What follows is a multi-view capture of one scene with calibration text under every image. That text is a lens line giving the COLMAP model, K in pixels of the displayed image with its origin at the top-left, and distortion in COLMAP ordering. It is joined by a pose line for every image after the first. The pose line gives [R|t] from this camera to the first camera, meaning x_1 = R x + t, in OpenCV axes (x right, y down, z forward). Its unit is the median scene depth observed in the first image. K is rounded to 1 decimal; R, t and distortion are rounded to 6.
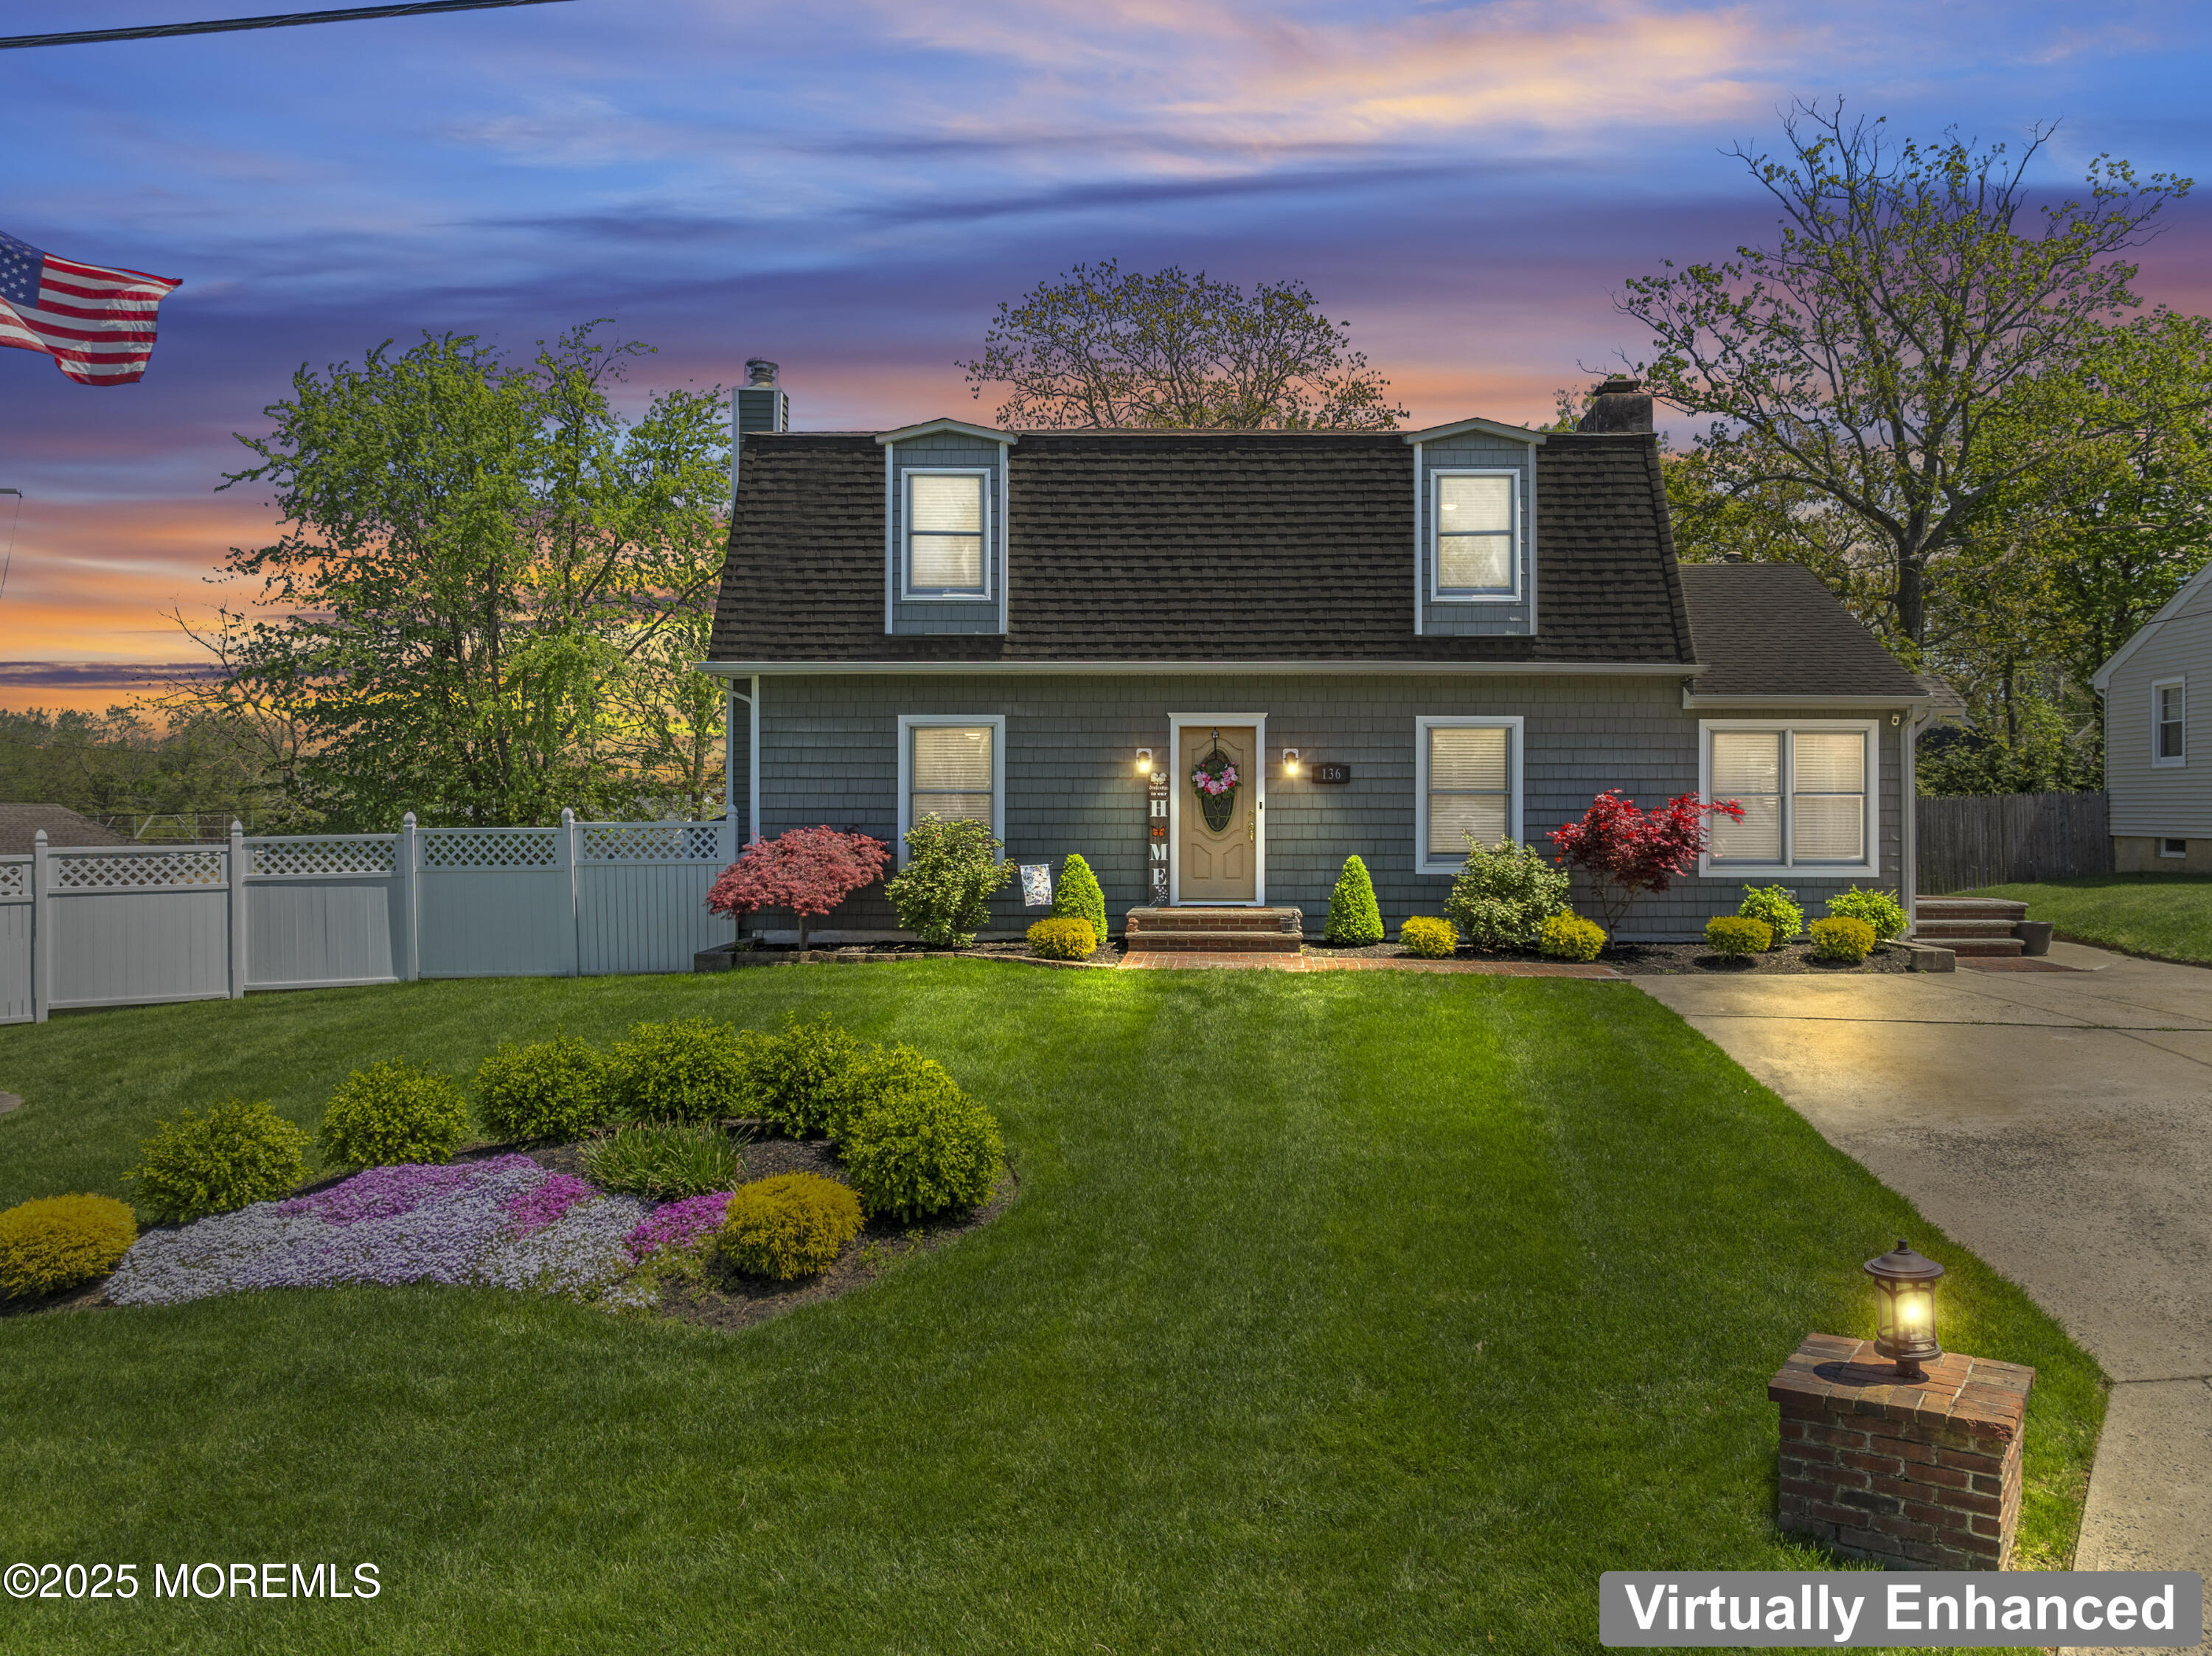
lens RADIAL K [[1538.5, 0, 1166.6], [0, 1538.5, 805.0], [0, 0, 1]] dist [0.001954, 0.000013]
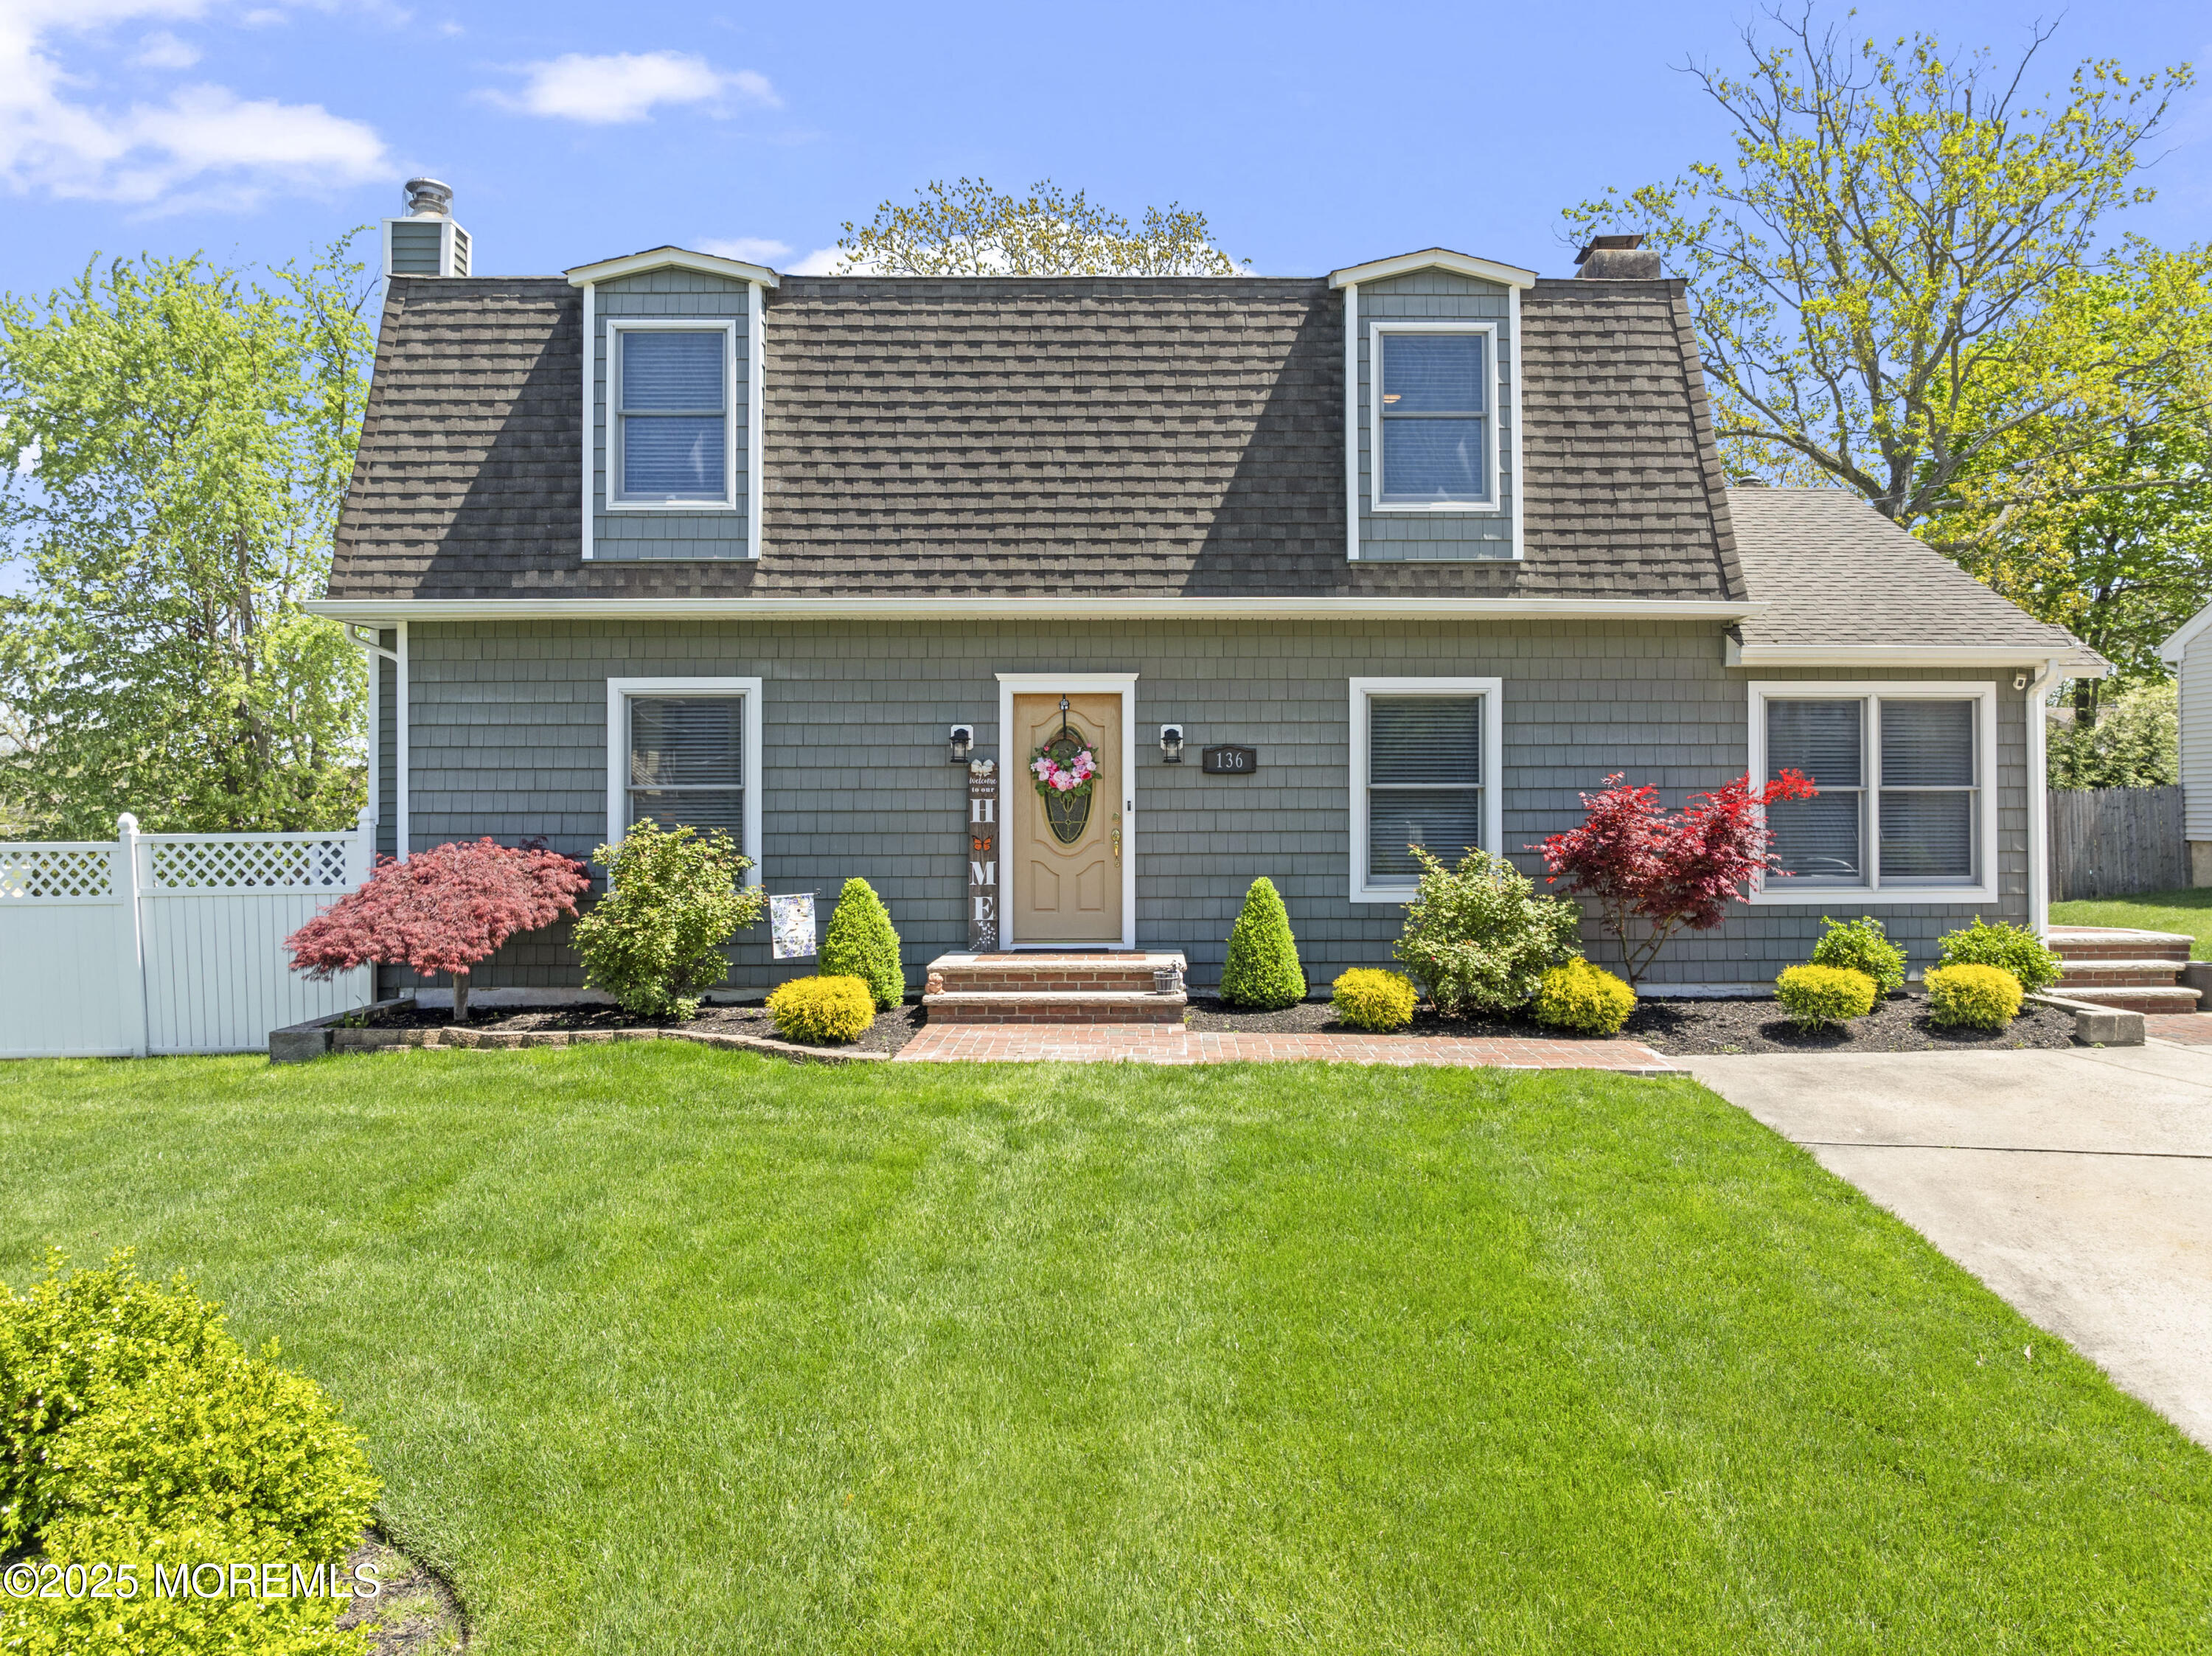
lens RADIAL K [[1553.1, 0, 1106.0], [0, 1553.1, 828.0], [0, 0, 1]] dist [0.000012, 0.000463]
pose [[0.999722, -0.004600, 0.023131, 0.034512], [0.004343, 0.999928, 0.011148, 0.002498], [-0.023181, -0.011044, 0.999670, 0.295745]]
